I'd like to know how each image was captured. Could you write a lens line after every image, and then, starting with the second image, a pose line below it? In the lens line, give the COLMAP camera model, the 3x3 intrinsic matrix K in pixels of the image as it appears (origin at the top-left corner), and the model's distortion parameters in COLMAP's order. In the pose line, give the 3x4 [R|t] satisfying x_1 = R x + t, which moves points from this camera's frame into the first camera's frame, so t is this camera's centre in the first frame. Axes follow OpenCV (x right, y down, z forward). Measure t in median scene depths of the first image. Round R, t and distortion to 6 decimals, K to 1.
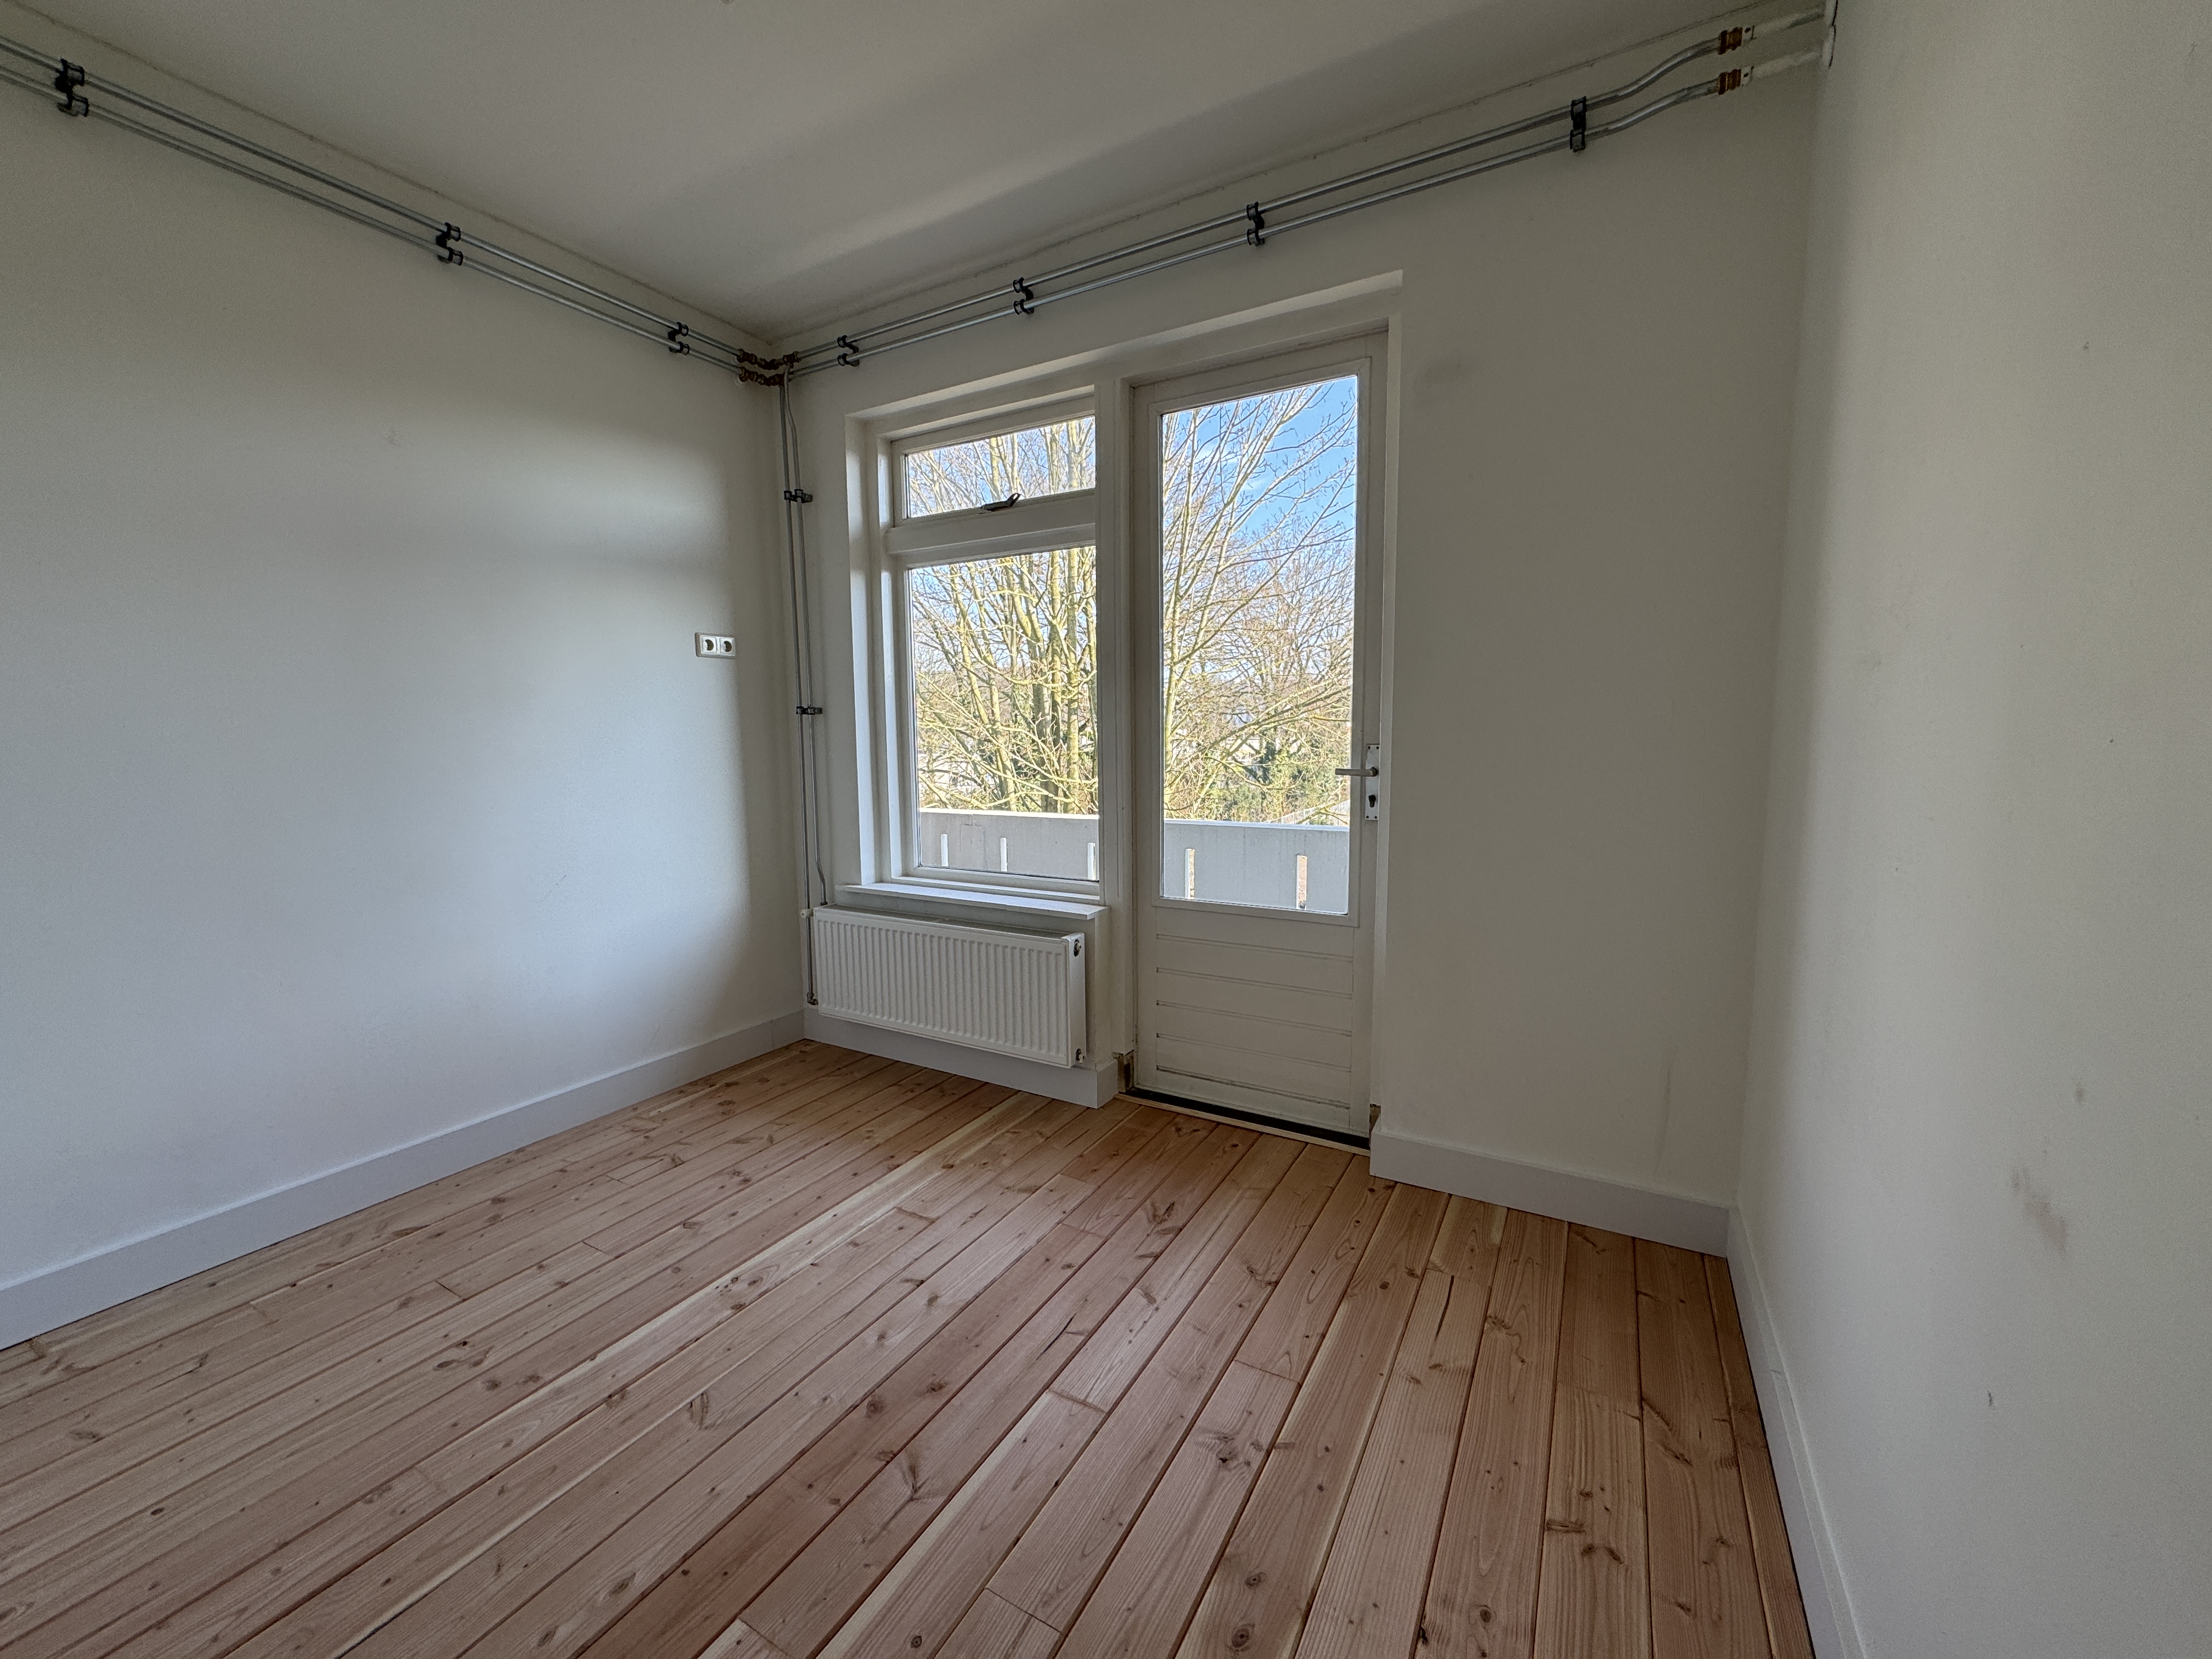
lens RADIAL K [[878.9, 0, 1103.8], [0, 878.9, 829.0], [0, 0, 1]] dist [-0.000261, -0.000213]
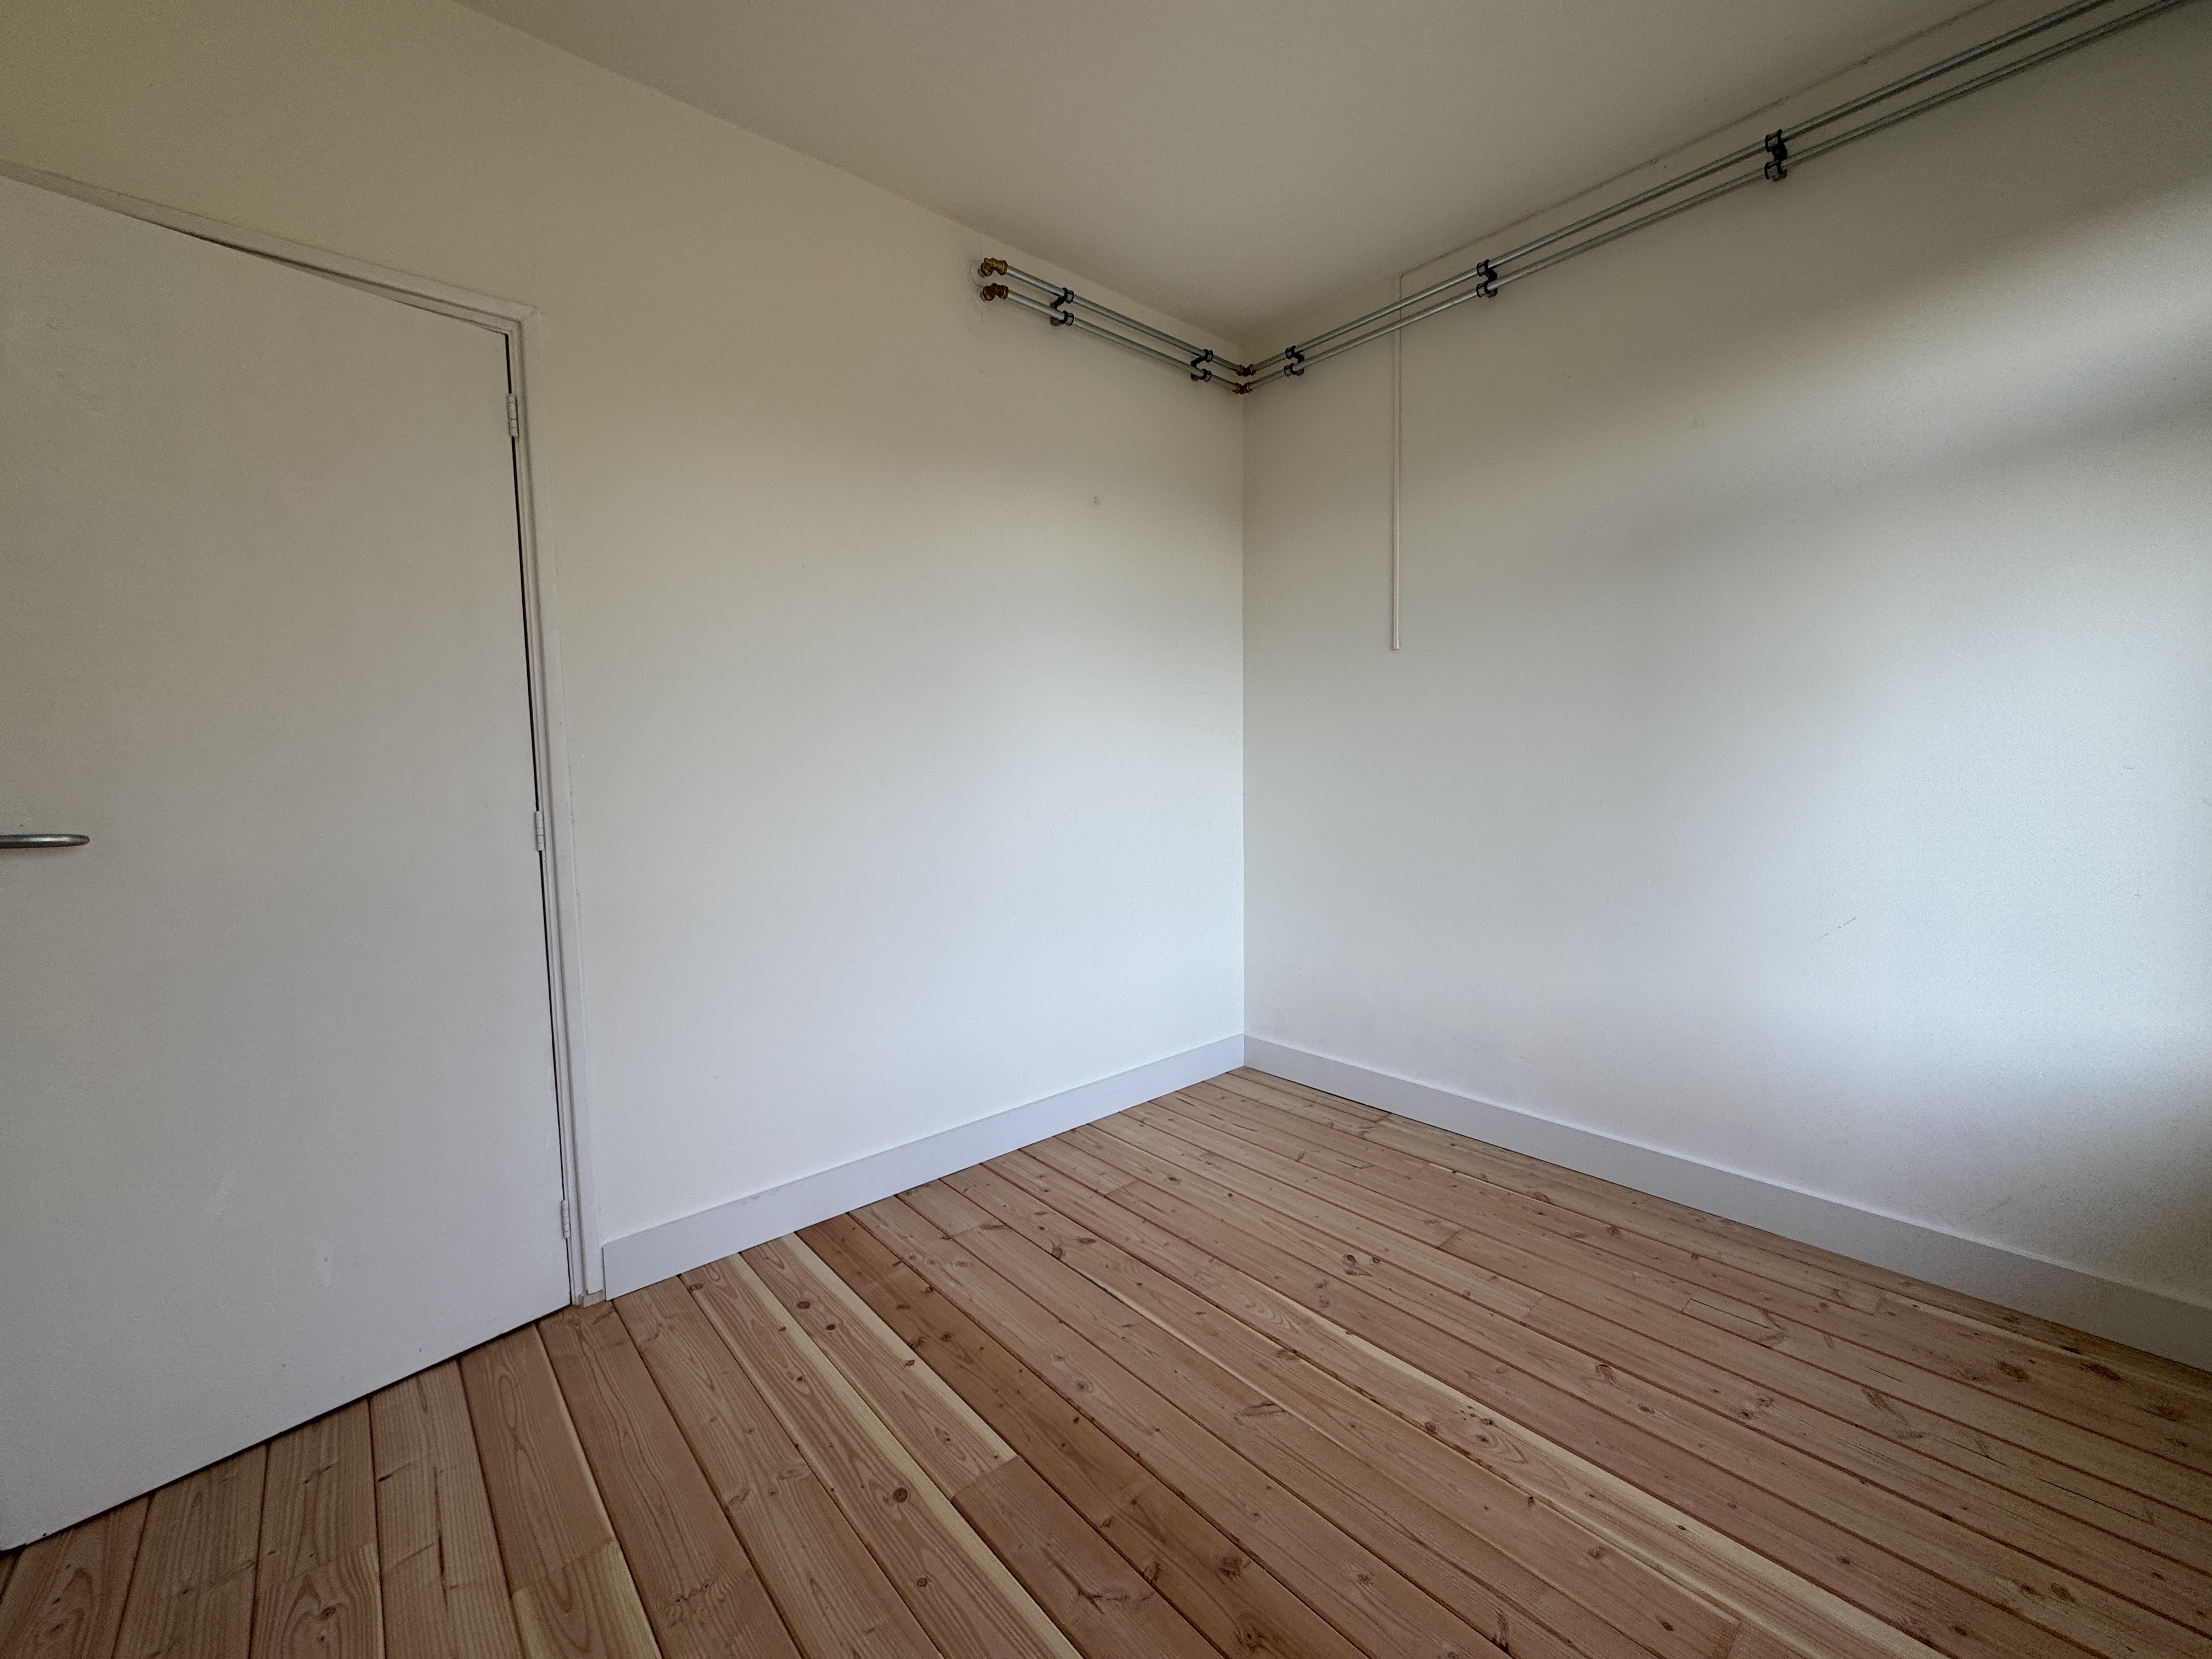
lens RADIAL K [[878.9, 0, 1104.2], [0, 878.9, 830.4], [0, 0, 1]] dist [-0.000261, -0.000213]
pose [[-0.317587, 0.089559, -0.943990, 0.372017], [-0.087532, 0.988510, 0.123231, -0.074648], [0.944180, 0.121766, -0.306099, 0.824654]]
